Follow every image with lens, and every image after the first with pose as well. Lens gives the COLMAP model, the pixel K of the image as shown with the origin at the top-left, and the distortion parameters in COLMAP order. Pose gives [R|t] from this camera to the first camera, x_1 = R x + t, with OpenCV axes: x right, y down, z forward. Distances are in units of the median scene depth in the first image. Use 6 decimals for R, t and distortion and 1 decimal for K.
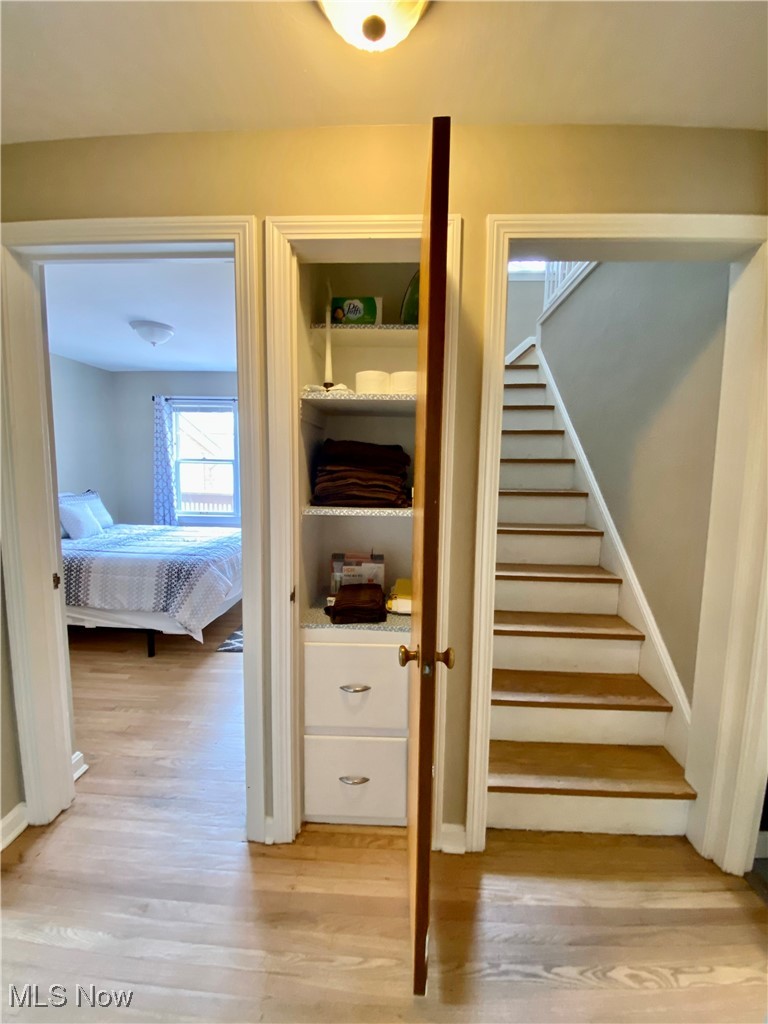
lens RADIAL K [[416.8, 0, 387.3], [0, 416.8, 511.3], [0, 0, 1]] dist [0.001436, -0.000021]
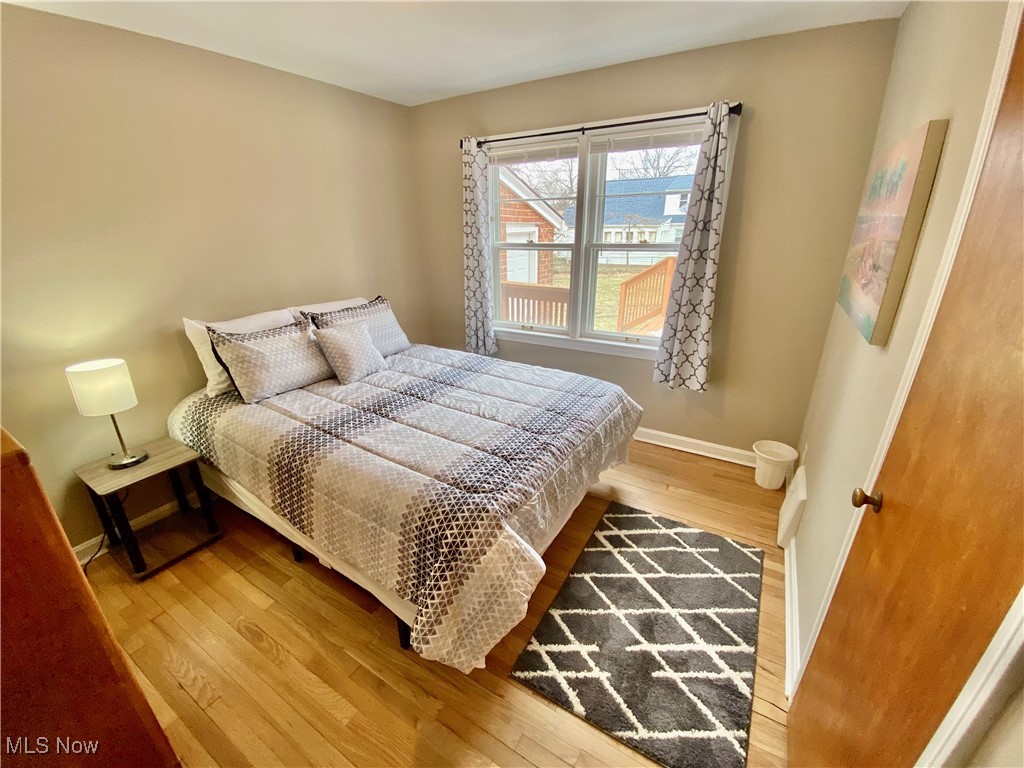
lens RADIAL K [[416.8, 0, 510.7], [0, 416.8, 388.0], [0, 0, 1]] dist [0.001436, -0.000021]
pose [[0.875613, 0.151027, -0.458795, -0.152563], [-0.030142, 0.965094, 0.260165, -0.081990], [0.482072, -0.213974, 0.849601, 0.423348]]
